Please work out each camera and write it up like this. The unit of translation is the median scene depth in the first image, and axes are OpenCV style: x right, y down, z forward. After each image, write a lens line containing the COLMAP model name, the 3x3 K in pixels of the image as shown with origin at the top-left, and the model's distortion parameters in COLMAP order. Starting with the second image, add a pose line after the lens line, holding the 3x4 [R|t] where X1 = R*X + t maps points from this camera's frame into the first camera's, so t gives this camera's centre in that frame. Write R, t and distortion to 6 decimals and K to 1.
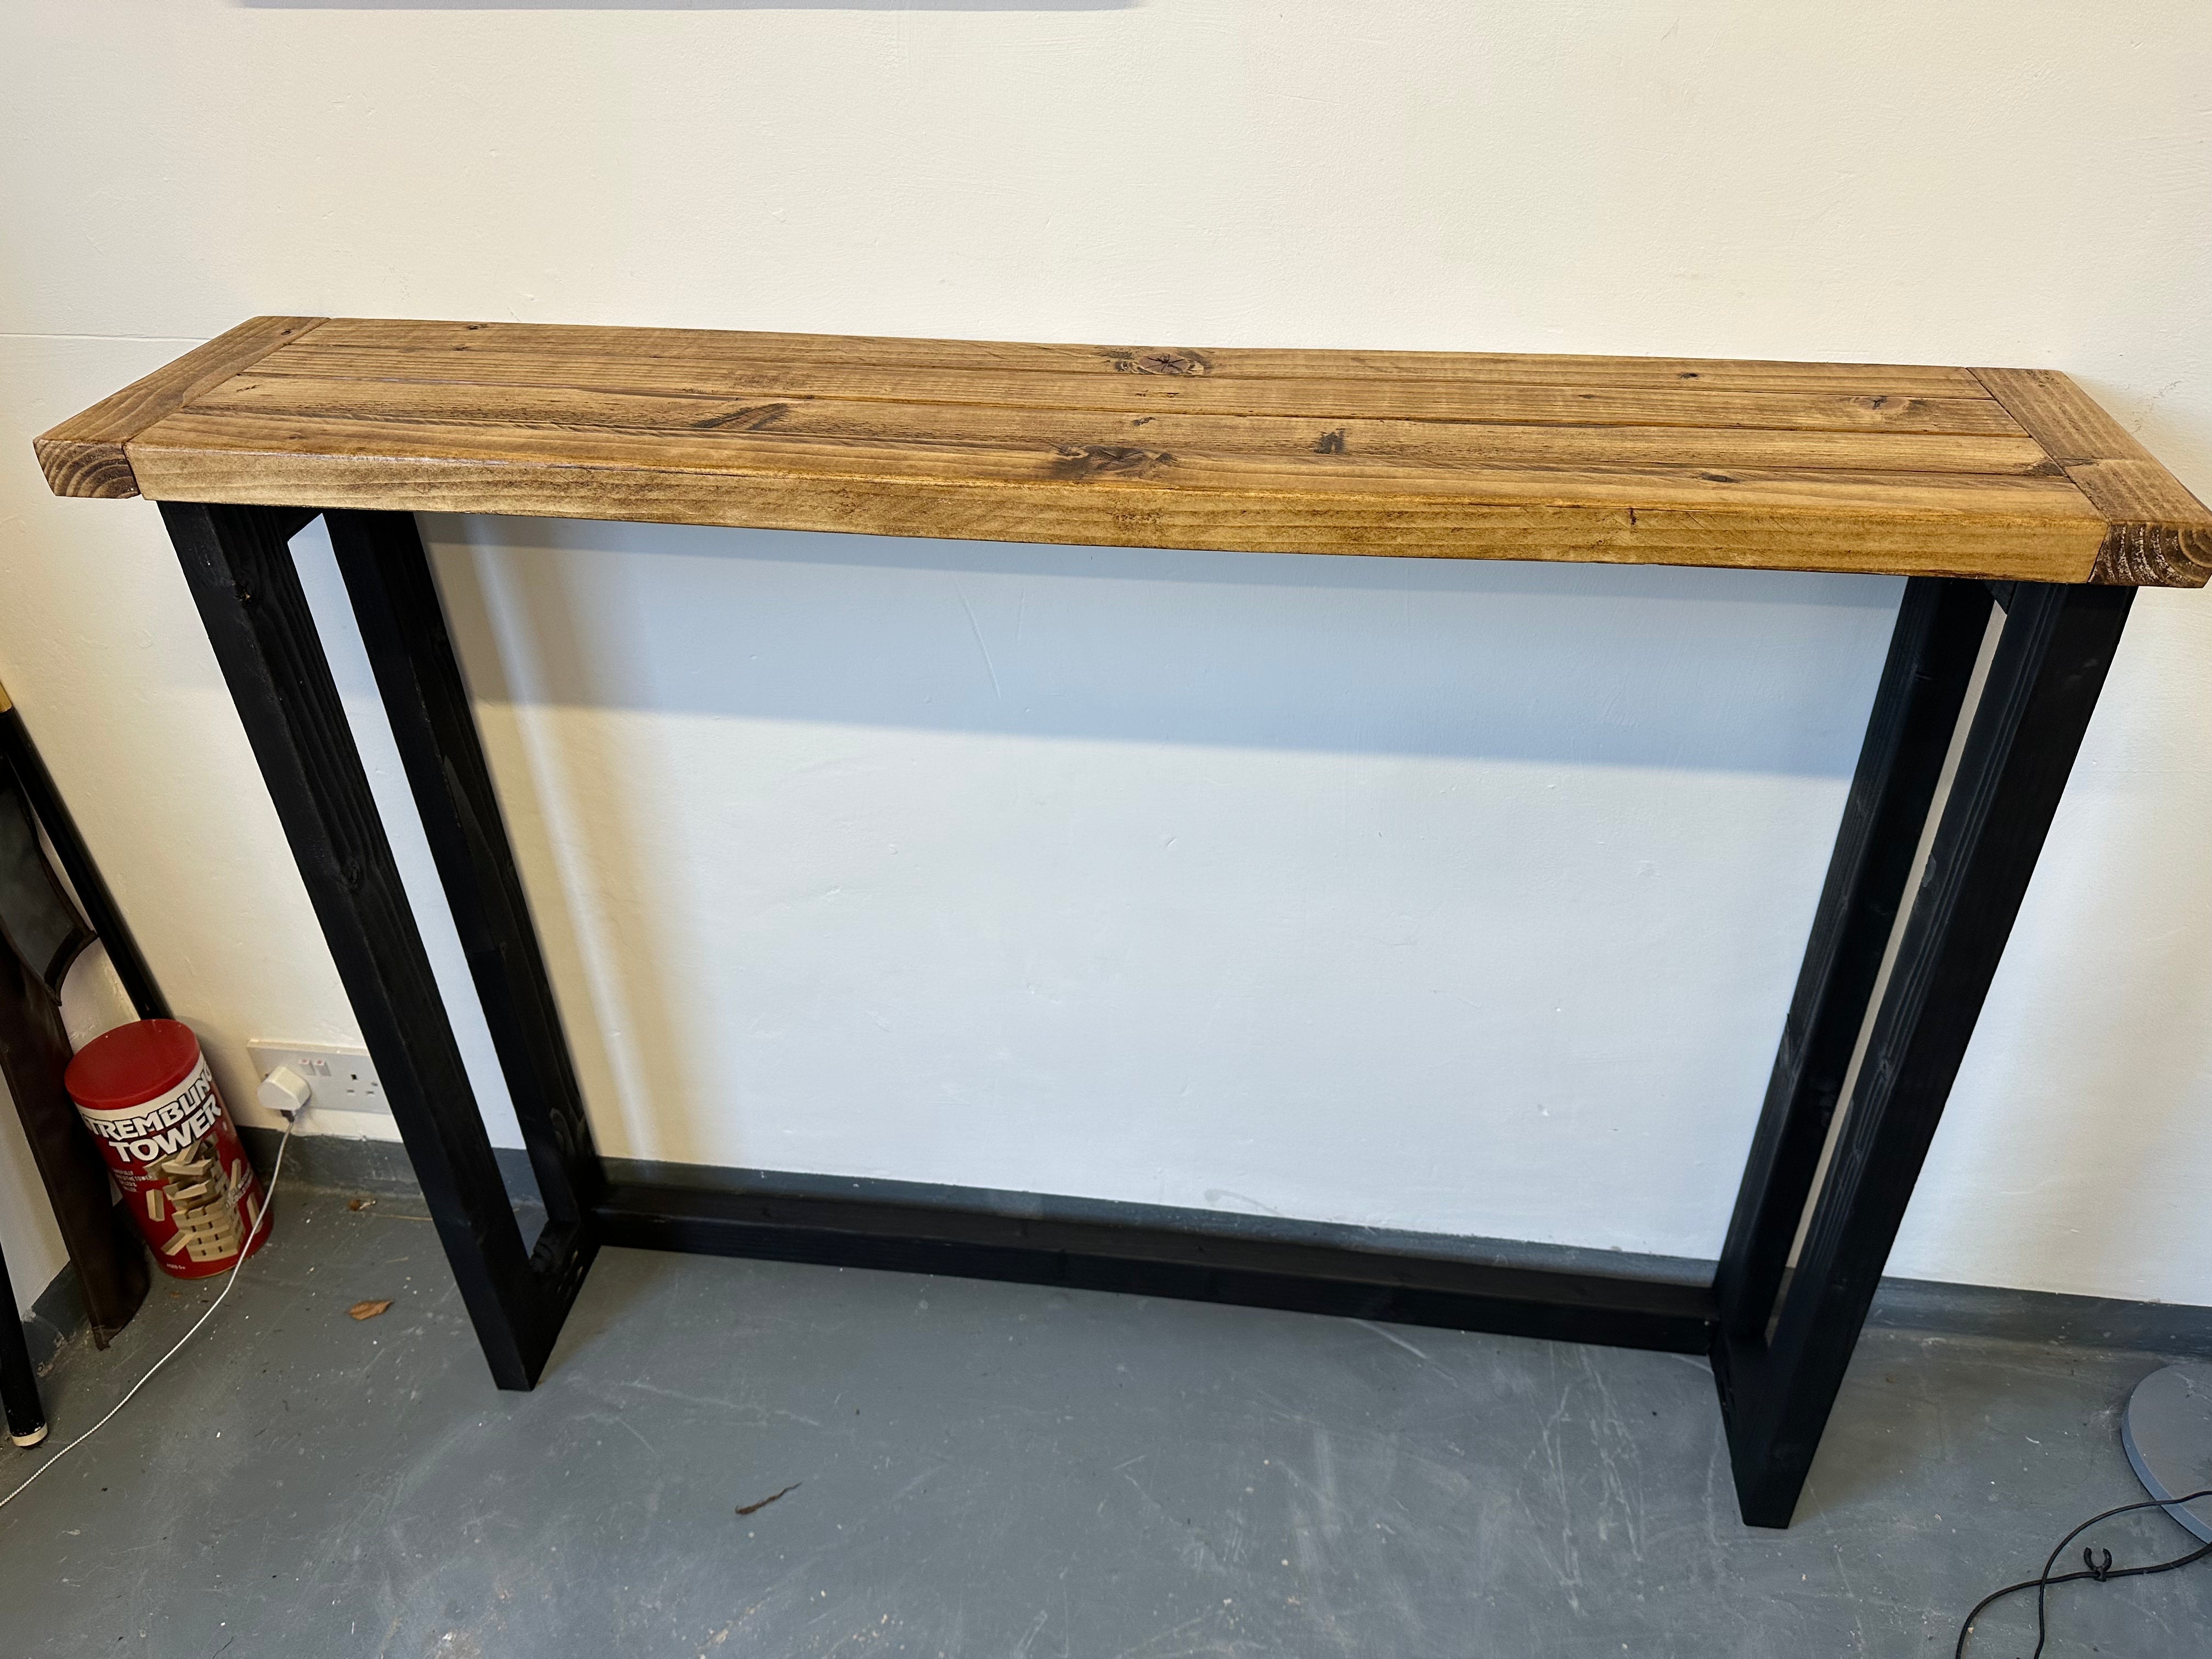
lens RADIAL K [[1608.0, 0, 1077.4], [0, 1608.0, 857.1], [0, 0, 1]] dist [0.130894, -0.220449]
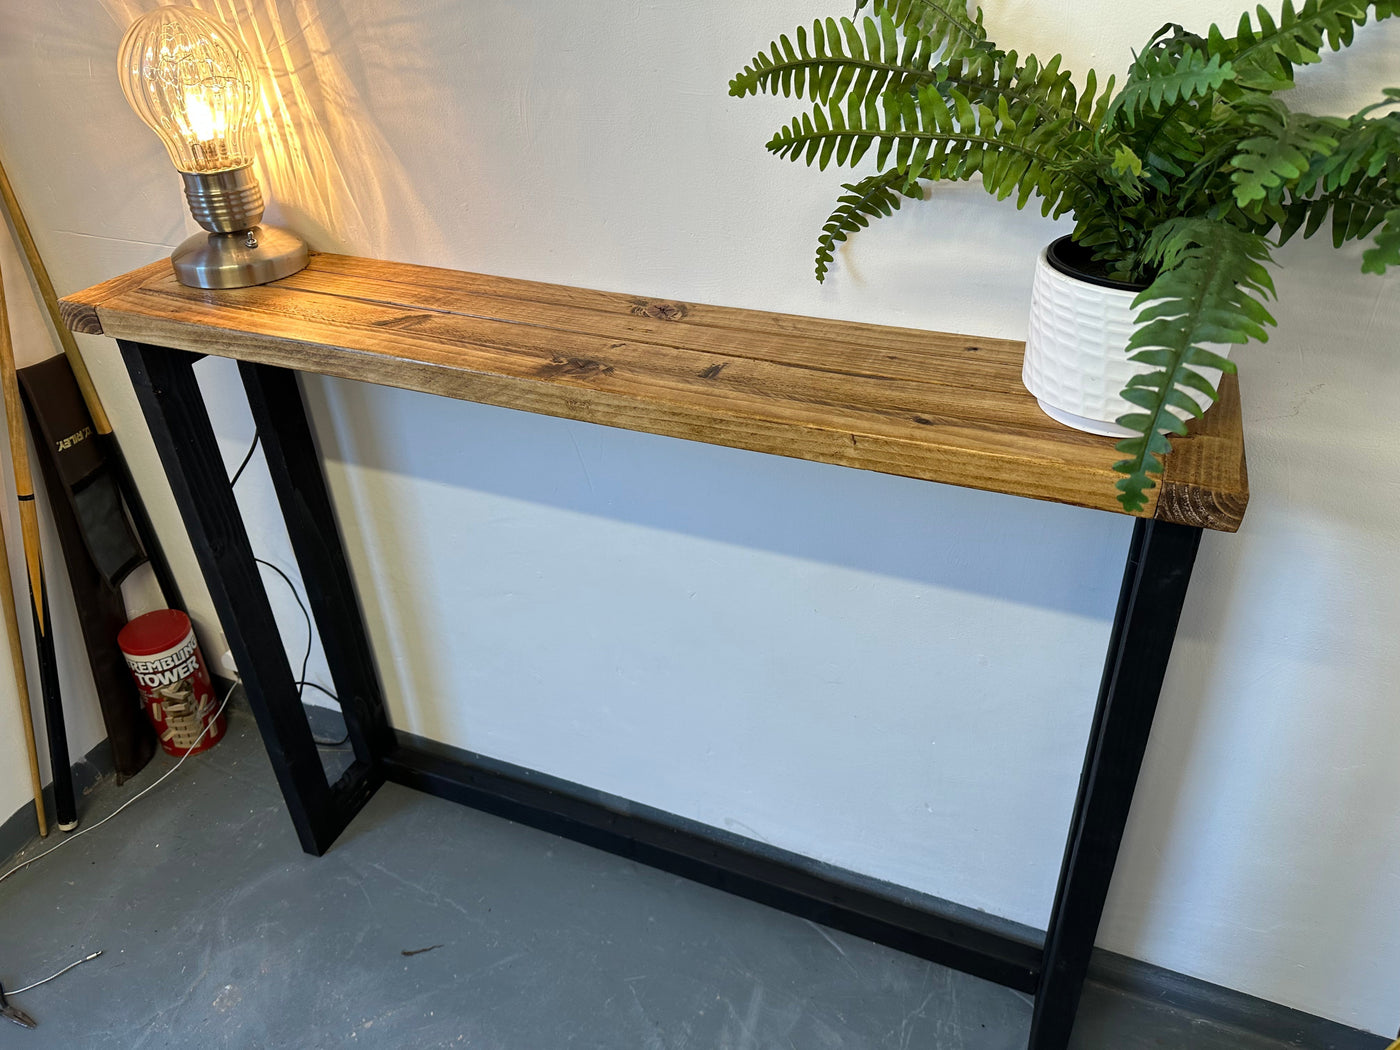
lens RADIAL K [[1021.4, 0, 700.0], [0, 1021.4, 525.0], [0, 0, 1]] dist [0.126309, -0.207916]
pose [[0.965788, 0.132877, -0.222705, 0.371278], [-0.142776, 0.989334, -0.028879, -0.066157], [0.216492, 0.059688, 0.974458, 0.001613]]
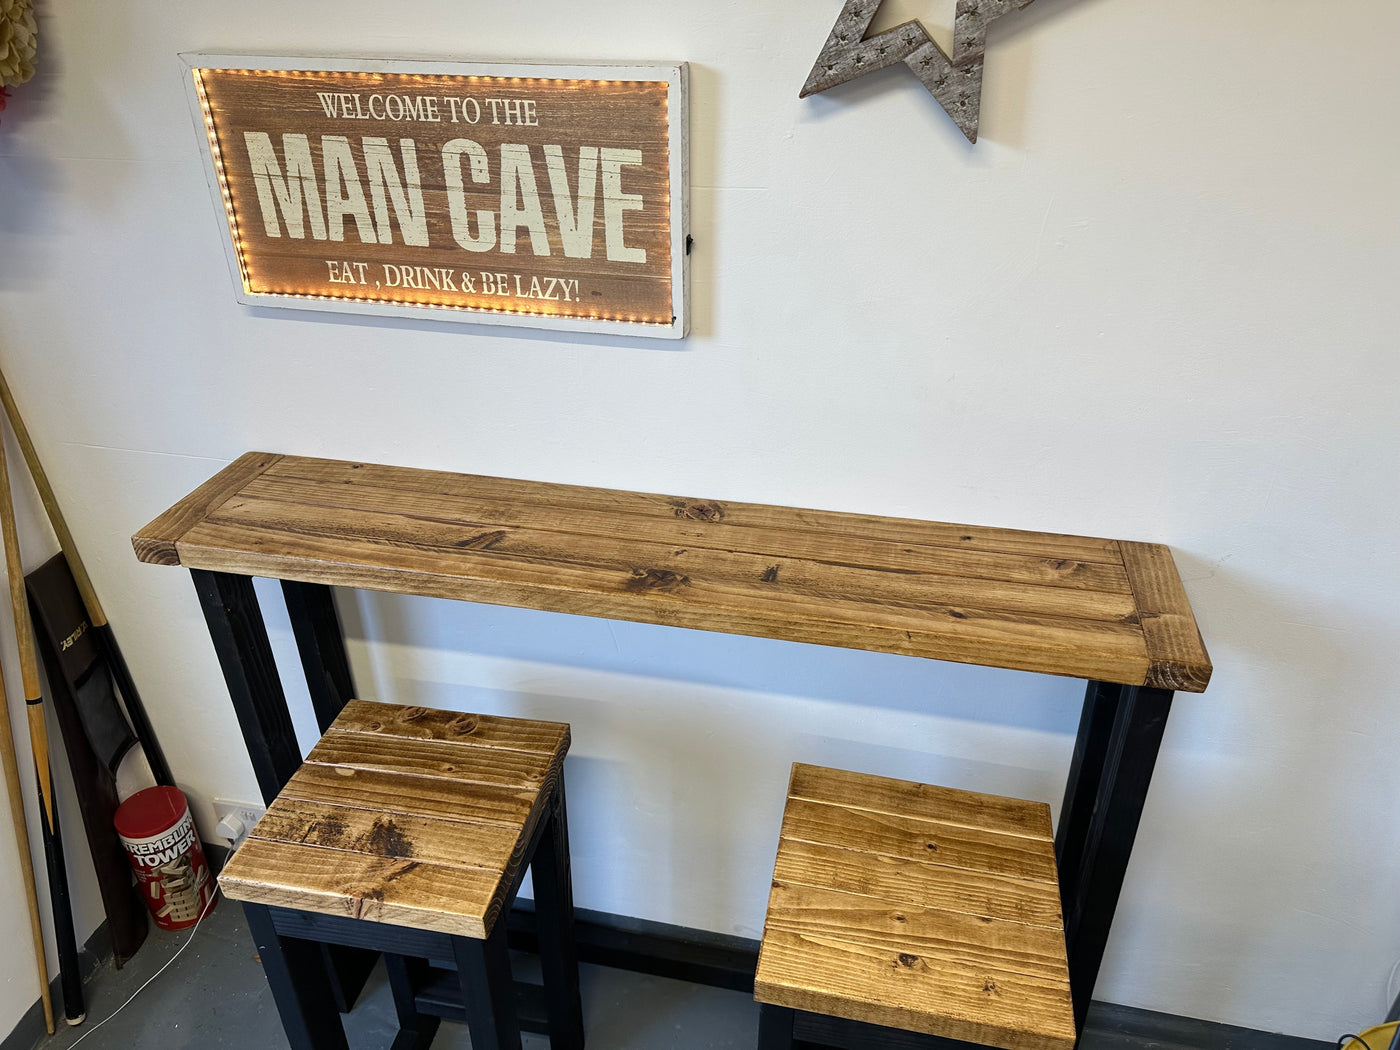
lens RADIAL K [[1021.6, 0, 700.0], [0, 1021.6, 525.0], [0, 0, 1]] dist [0.141183, -0.220396]
pose [[0.997081, 0.050803, -0.056995, 0.130213], [-0.055533, 0.994854, -0.084740, -0.192393], [0.052397, 0.087657, 0.994772, -0.237752]]
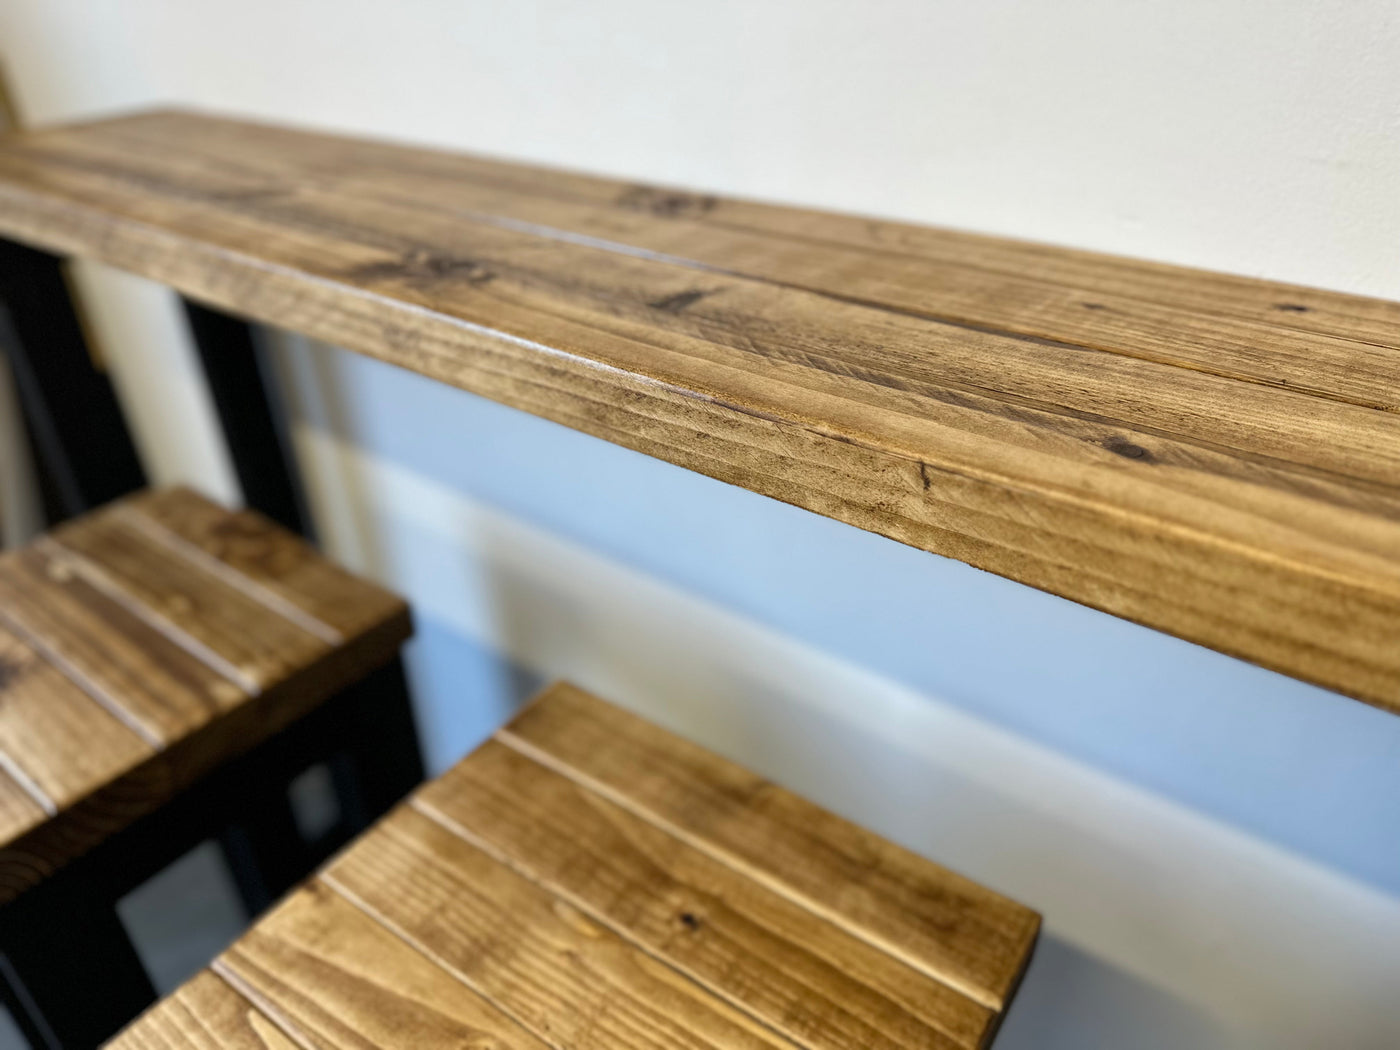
lens RADIAL K [[1019.4, 0, 700.0], [0, 1019.4, 525.0], [0, 0, 1]] dist [0.093755, -0.207269]
pose [[0.859978, 0.255166, -0.441959, 0.380256], [-0.284075, 0.958802, 0.000804, -0.146154], [0.423956, 0.124858, 0.897035, 0.548977]]
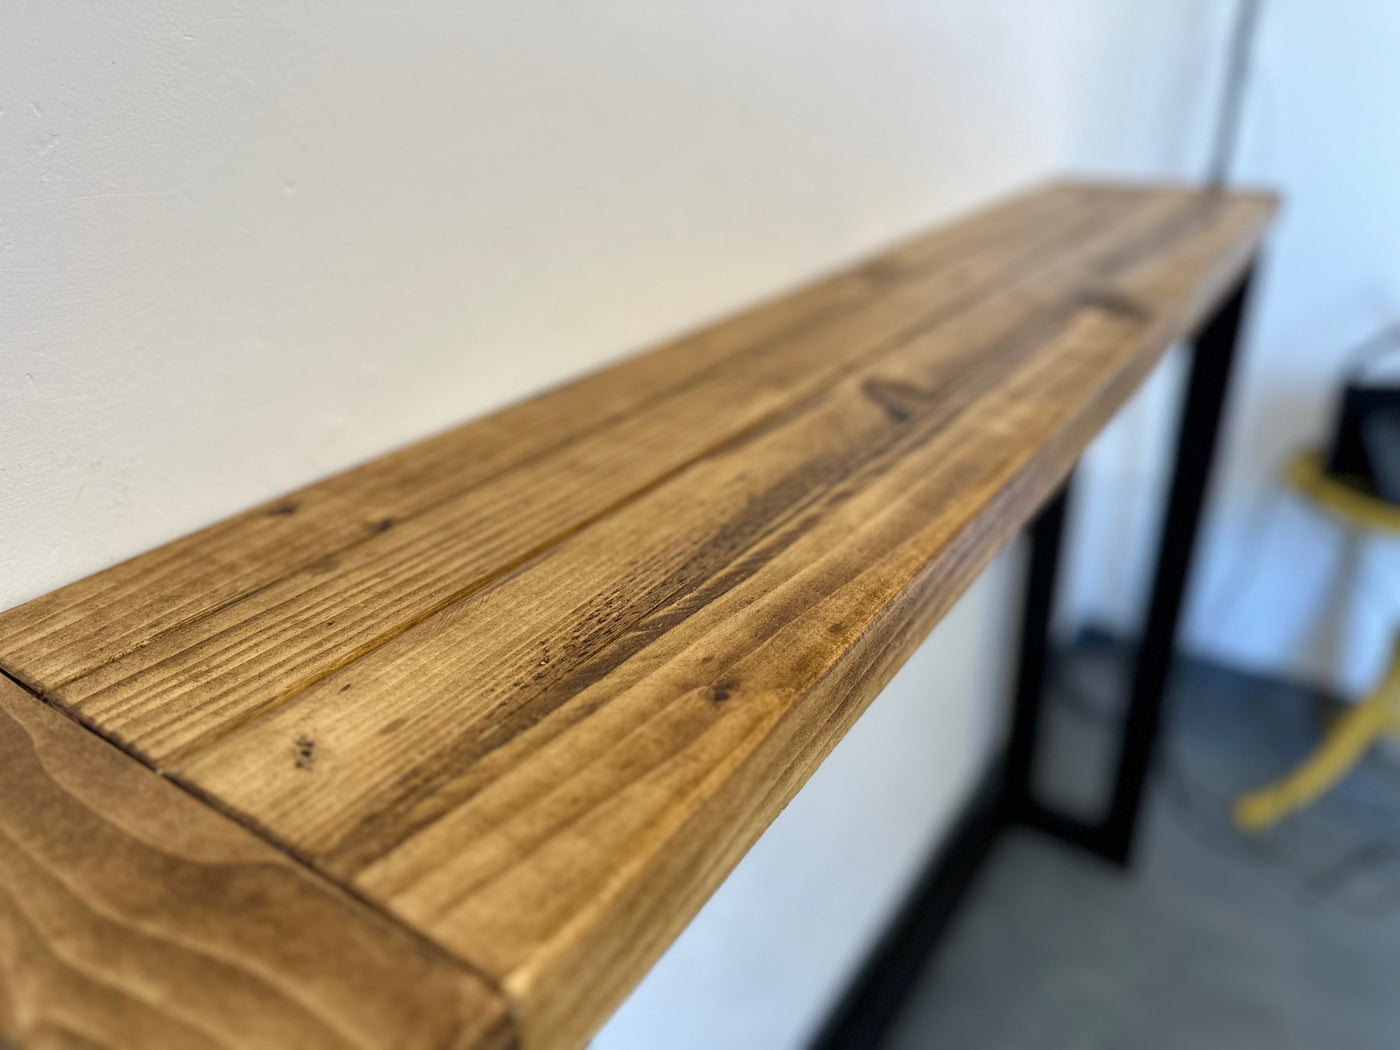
lens RADIAL K [[1026.2, 0, 700.0], [0, 1026.2, 525.0], [0, 0, 1]] dist [0.057259, -0.088435]
pose [[0.433140, -0.381859, 0.816440, -0.667390], [0.540323, 0.835019, 0.103895, -0.315085], [-0.721416, 0.396140, 0.568007, 0.791899]]
